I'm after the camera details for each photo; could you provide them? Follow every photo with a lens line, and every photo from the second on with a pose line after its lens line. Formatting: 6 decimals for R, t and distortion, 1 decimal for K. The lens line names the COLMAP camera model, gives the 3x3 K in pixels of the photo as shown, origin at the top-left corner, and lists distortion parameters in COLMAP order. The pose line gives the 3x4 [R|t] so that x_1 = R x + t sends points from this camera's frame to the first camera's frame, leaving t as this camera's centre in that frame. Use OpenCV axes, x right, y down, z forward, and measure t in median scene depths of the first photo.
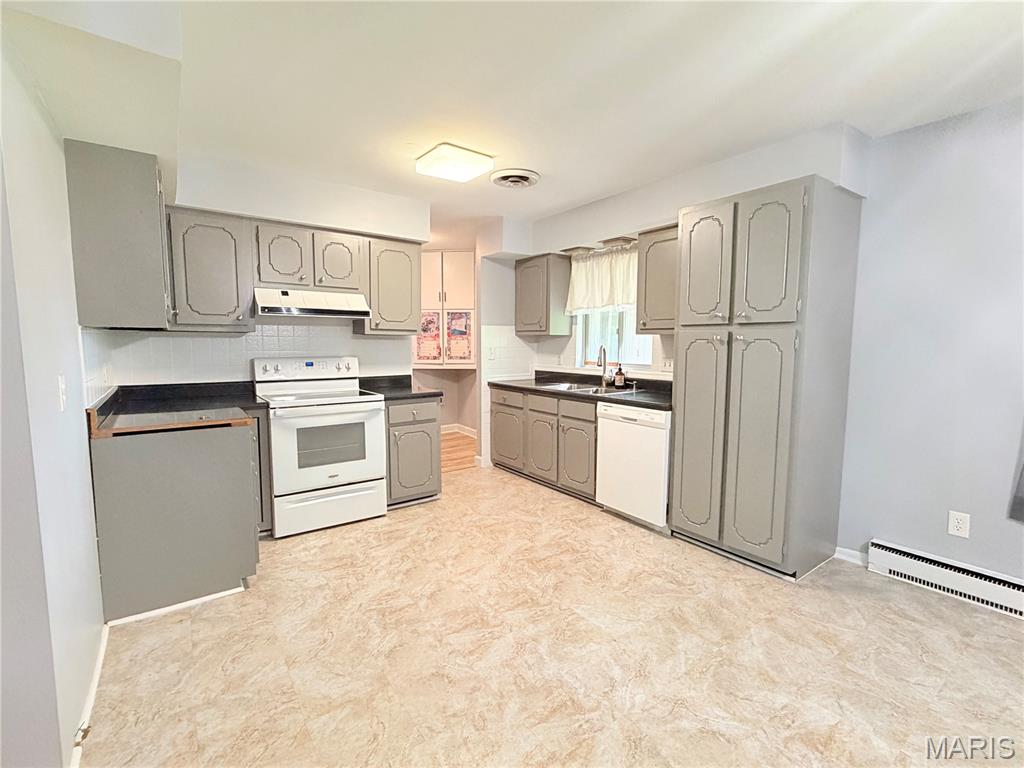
lens RADIAL K [[468.0, 0, 512.5], [0, 468.0, 382.5], [0, 0, 1]] dist [0.001668, -0.000151]
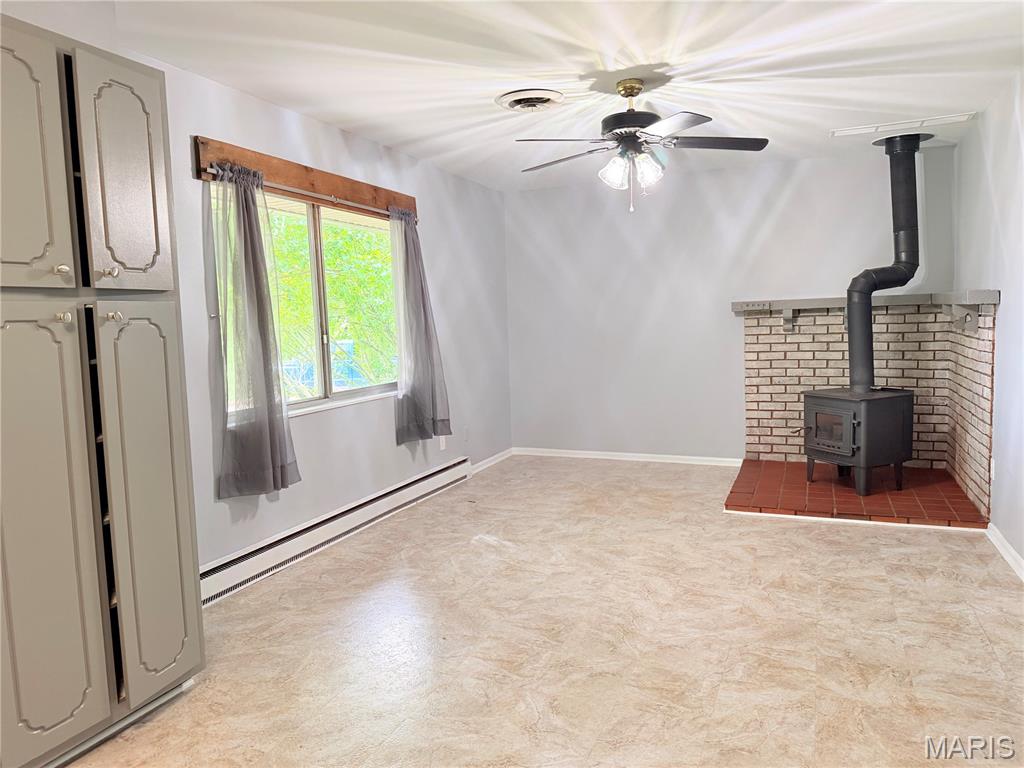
lens RADIAL K [[718.5, 0, 513.2], [0, 718.5, 384.7], [0, 0, 1]] dist [-0.025977, -0.002267]
pose [[-0.521885, -0.066255, 0.850439, -0.447601], [0.108883, 0.983649, 0.143451, -0.082568], [-0.846038, 0.167463, -0.506138, 1.017204]]
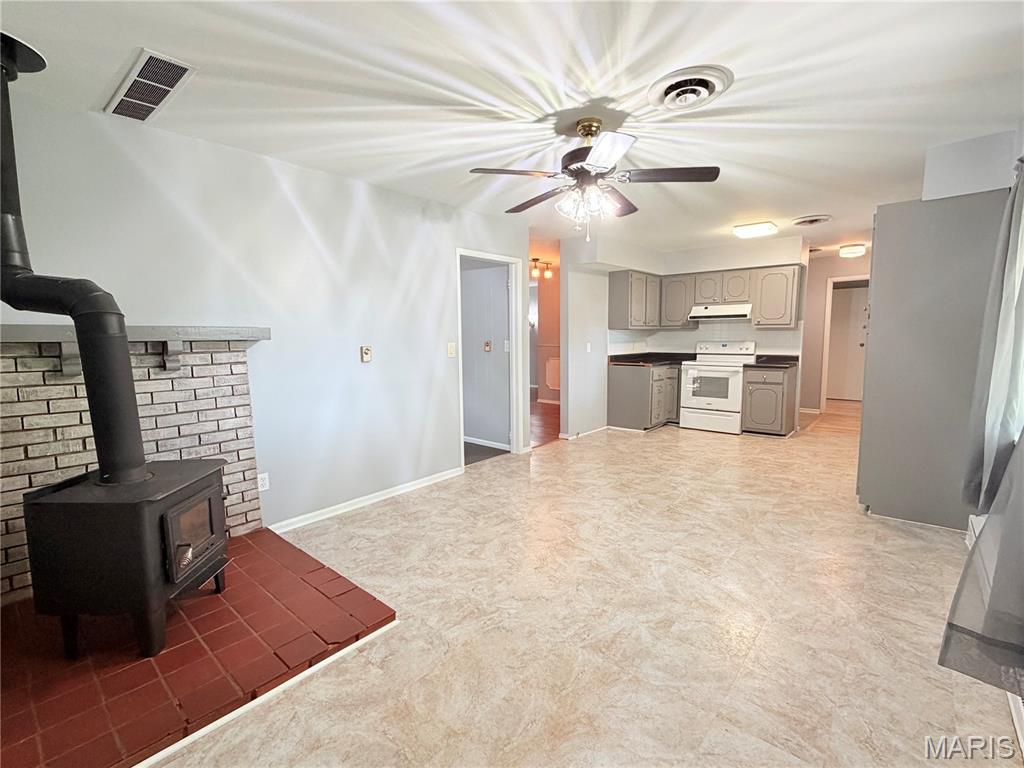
lens RADIAL K [[468.0, 0, 507.1], [0, 468.0, 383.0], [0, 0, 1]] dist [0.001668, -0.000151]
pose [[0.220573, 0.091622, -0.971058, 1.549247], [-0.077480, 0.994078, 0.076195, 0.041960], [0.972288, 0.058431, 0.226365, -0.279660]]
